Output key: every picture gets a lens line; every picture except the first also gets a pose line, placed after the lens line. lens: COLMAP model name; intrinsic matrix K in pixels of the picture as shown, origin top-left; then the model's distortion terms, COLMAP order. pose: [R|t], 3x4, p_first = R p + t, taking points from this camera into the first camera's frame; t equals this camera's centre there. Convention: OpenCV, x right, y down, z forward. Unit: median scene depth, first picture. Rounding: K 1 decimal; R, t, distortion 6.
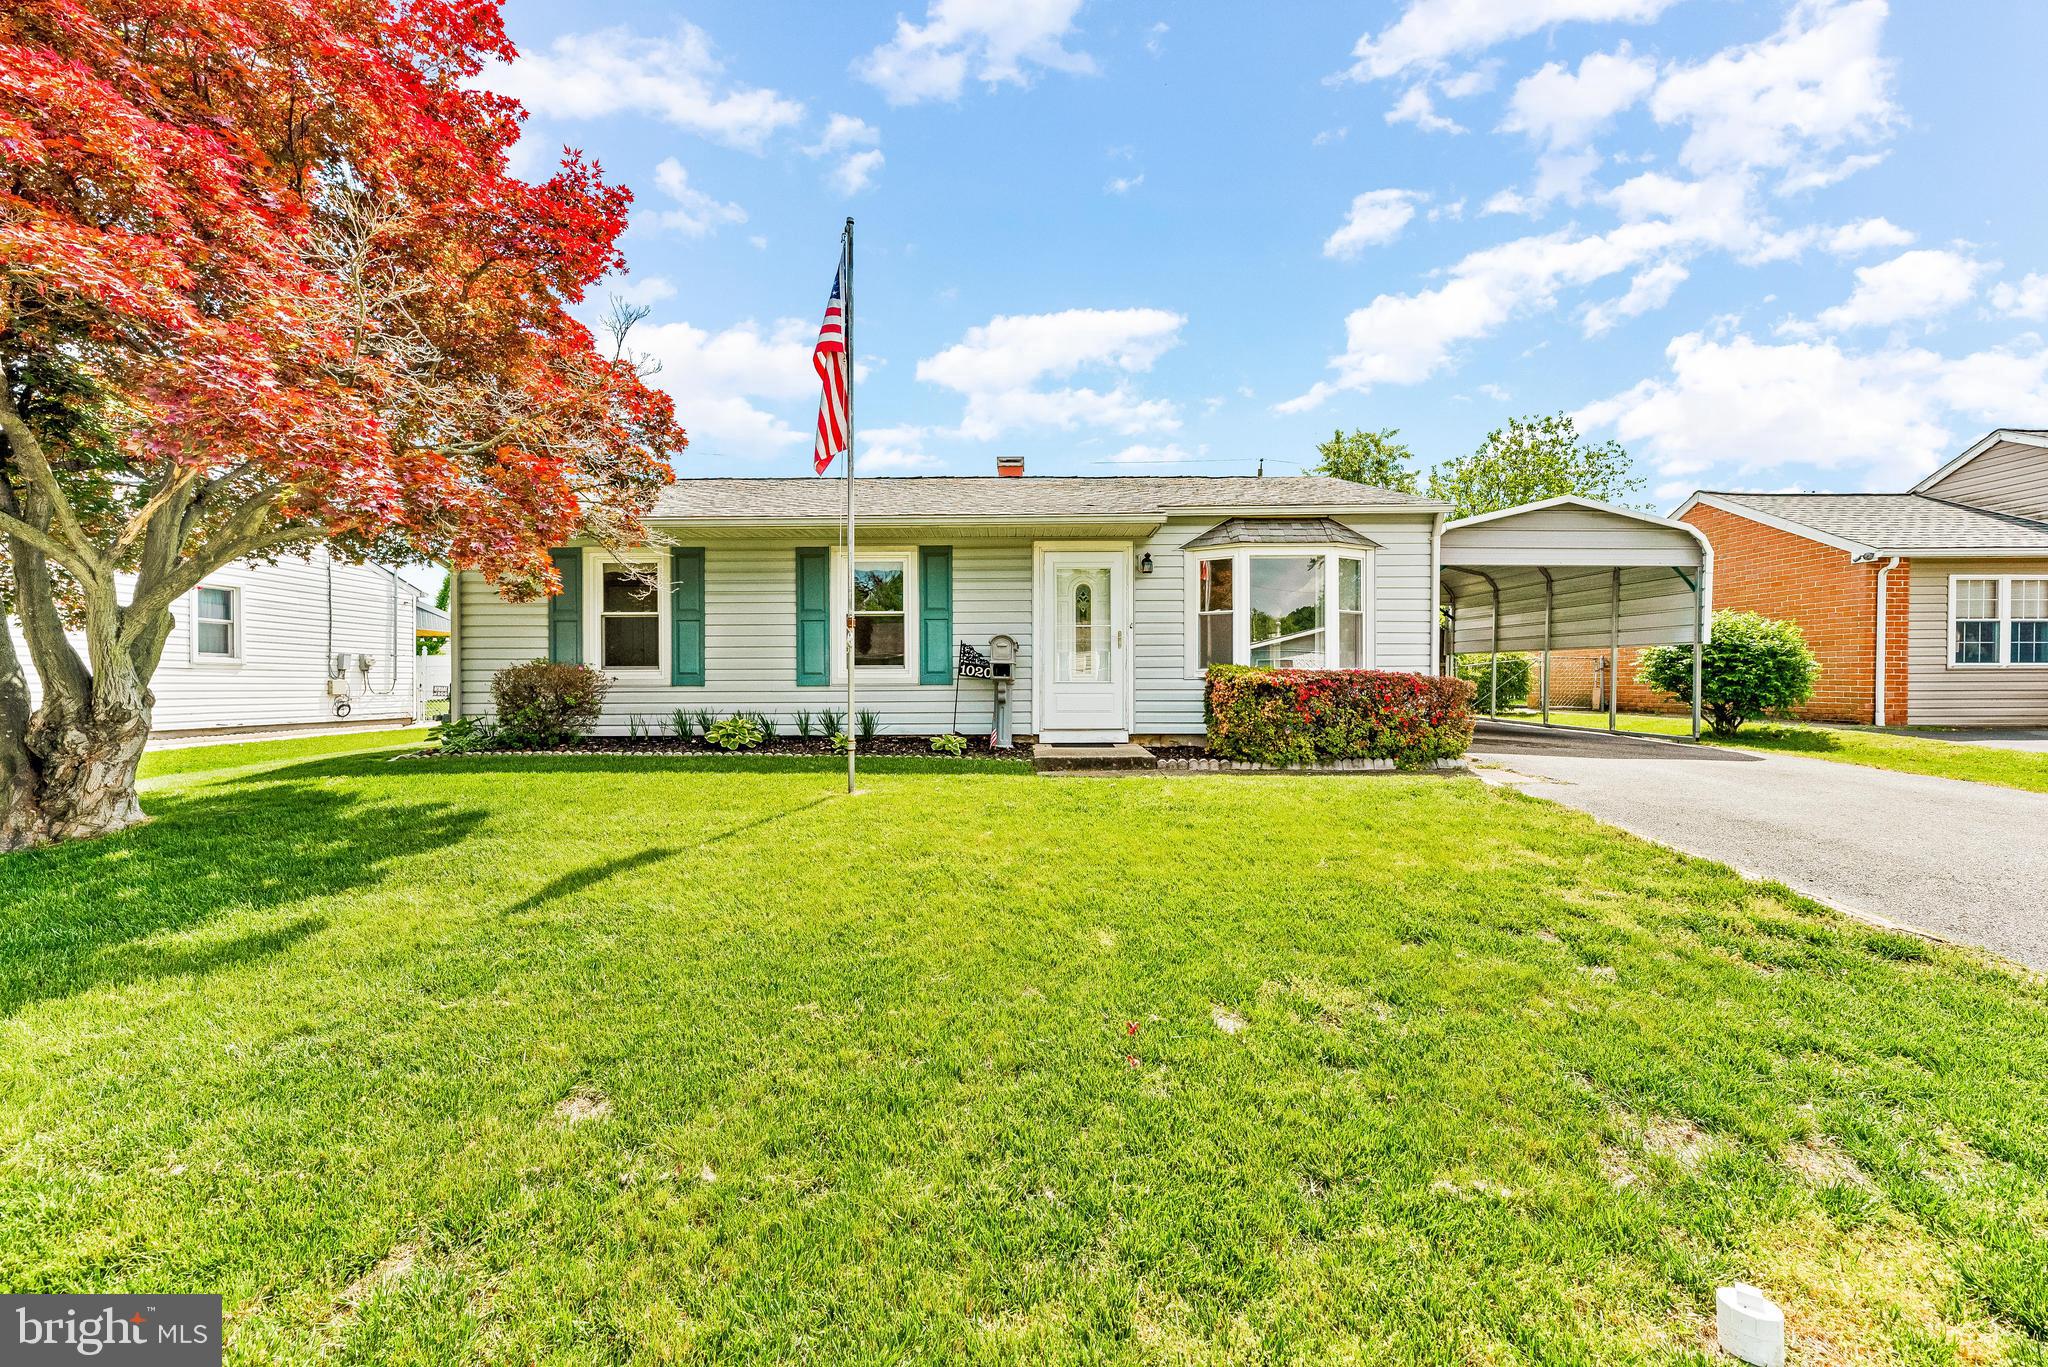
lens RADIAL K [[823.5, 0, 1024.0], [0, 823.5, 683.5], [0, 0, 1]] dist [0.000216, 0.000045]
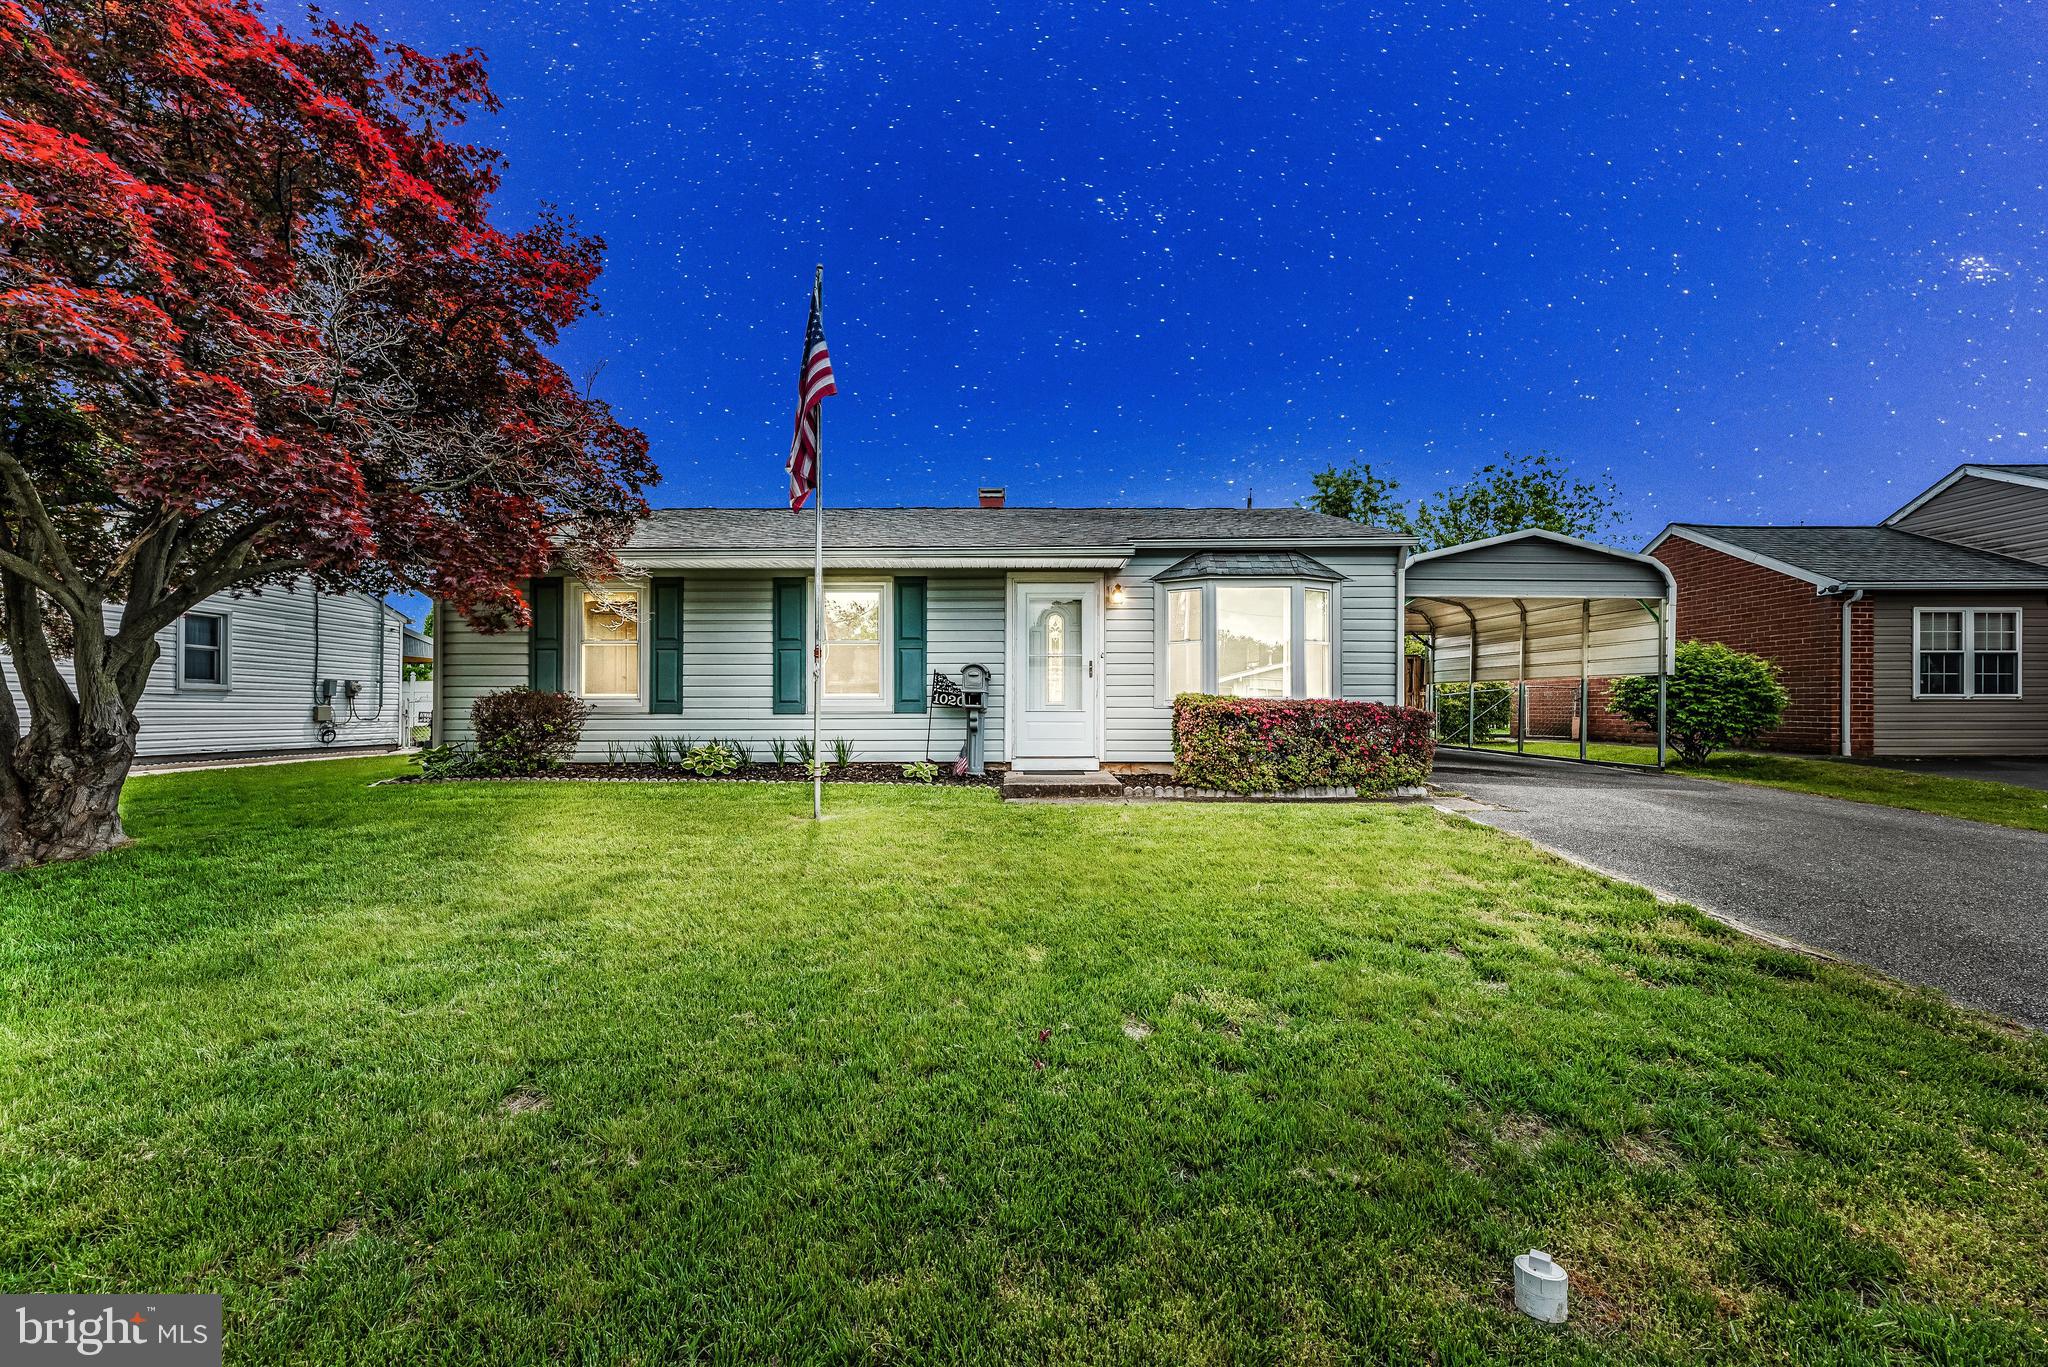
lens RADIAL K [[831.3, 0, 1022.7], [0, 831.3, 698.0], [0, 0, 1]] dist [0.000044, 0.000070]
pose [[0.999994, 0.002785, 0.001933, 0.056930], [-0.002754, 0.999876, -0.015534, -0.002378], [-0.001976, 0.015529, 0.999877, -0.051009]]
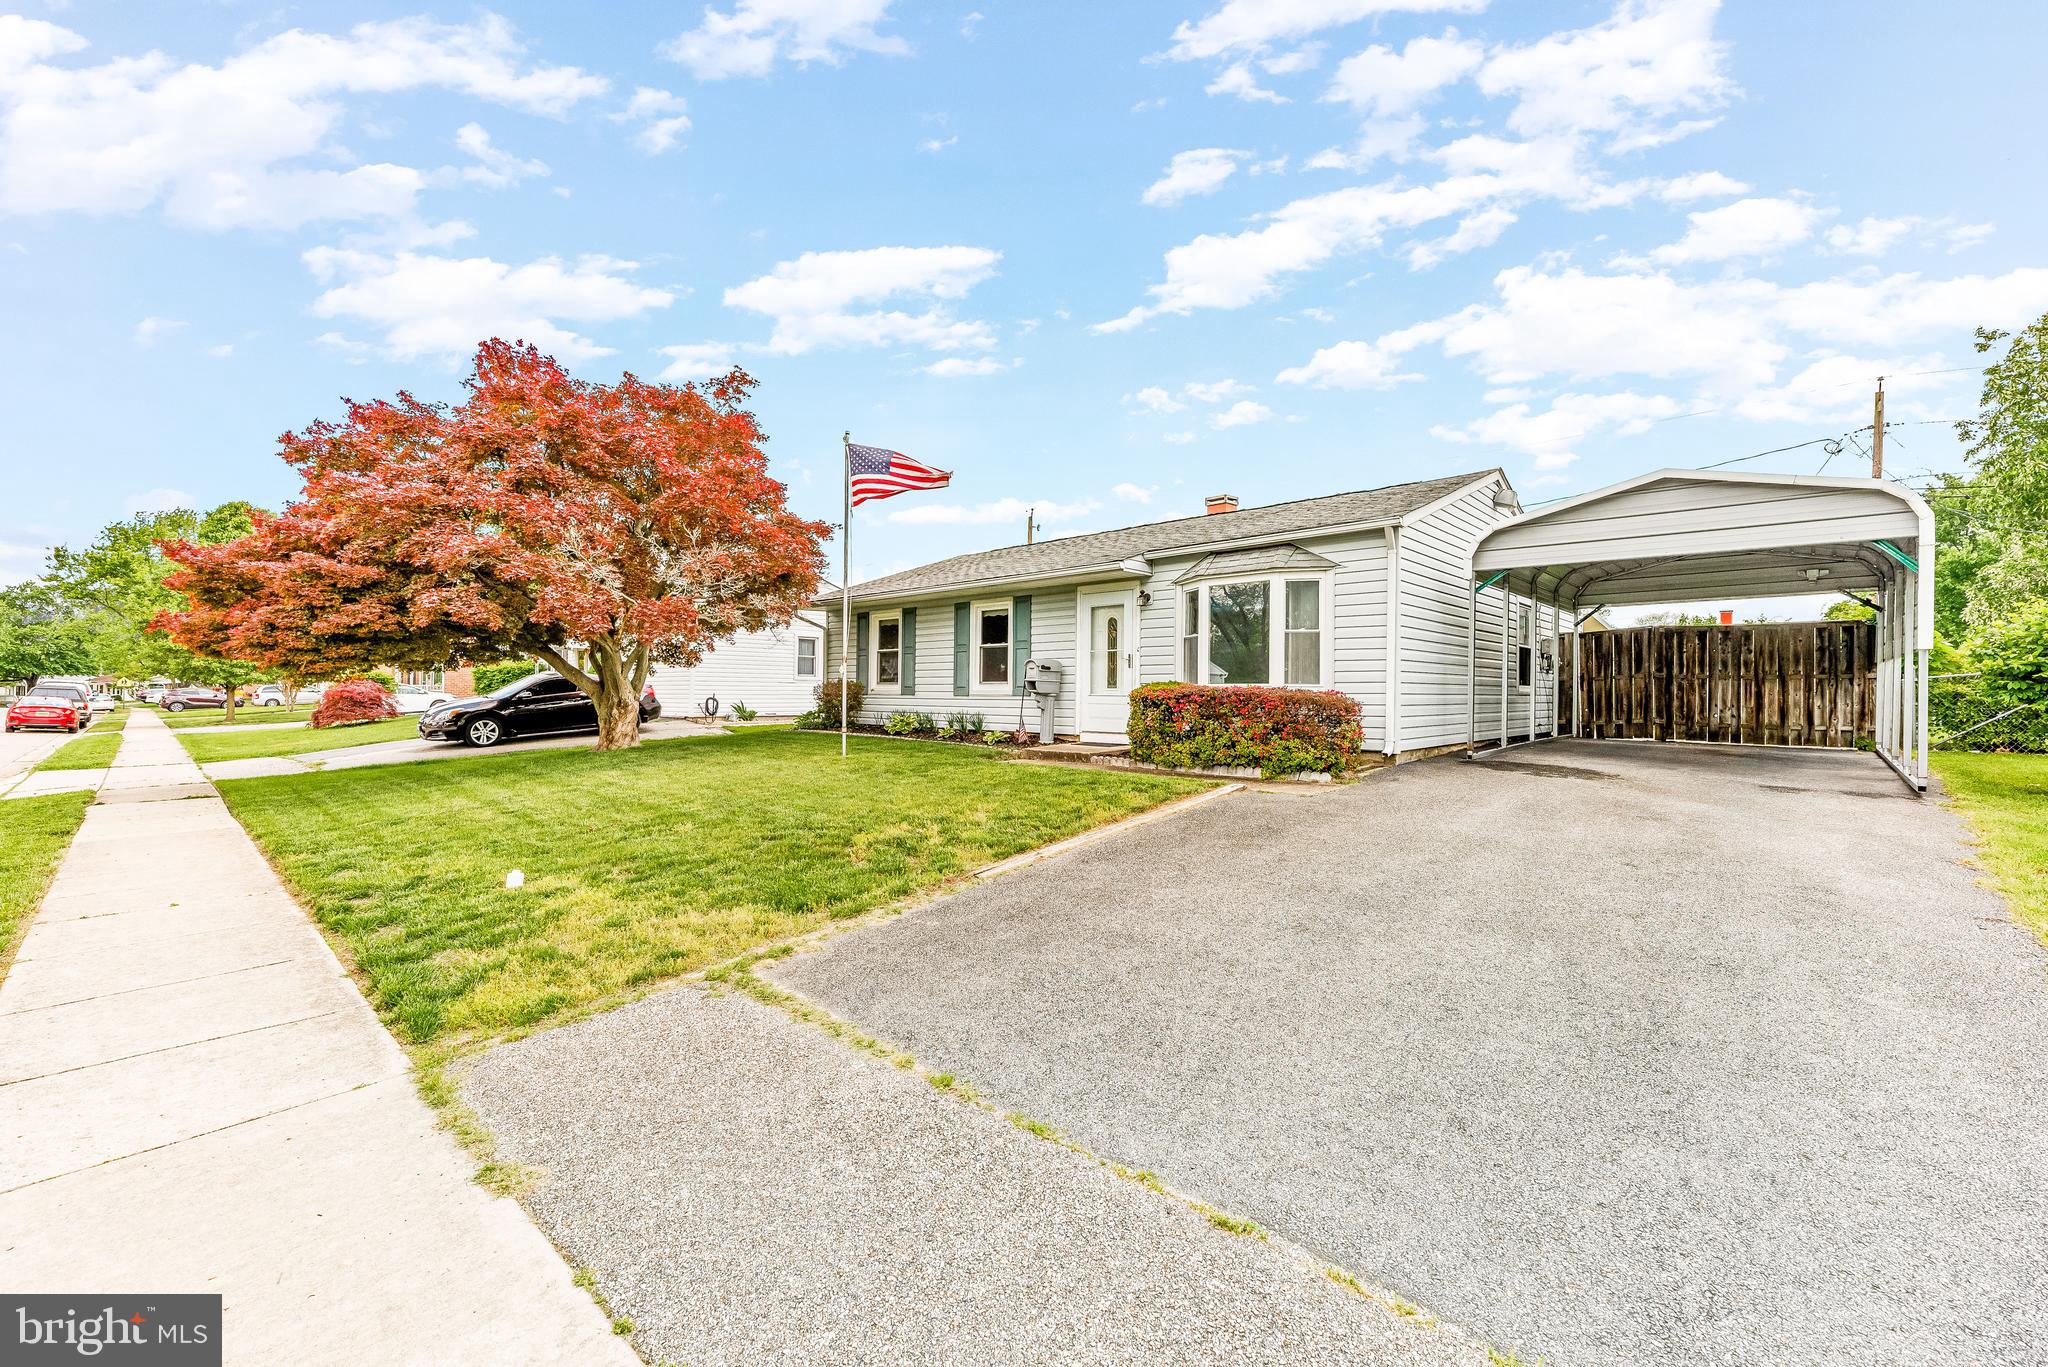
lens RADIAL K [[831.3, 0, 1022.7], [0, 831.3, 698.0], [0, 0, 1]] dist [0.000044, 0.000070]
pose [[0.727513, 0.012349, -0.685983, 1.620771], [-0.008010, 0.999923, 0.009506, -0.015651], [0.686047, -0.001421, 0.727556, -0.036707]]
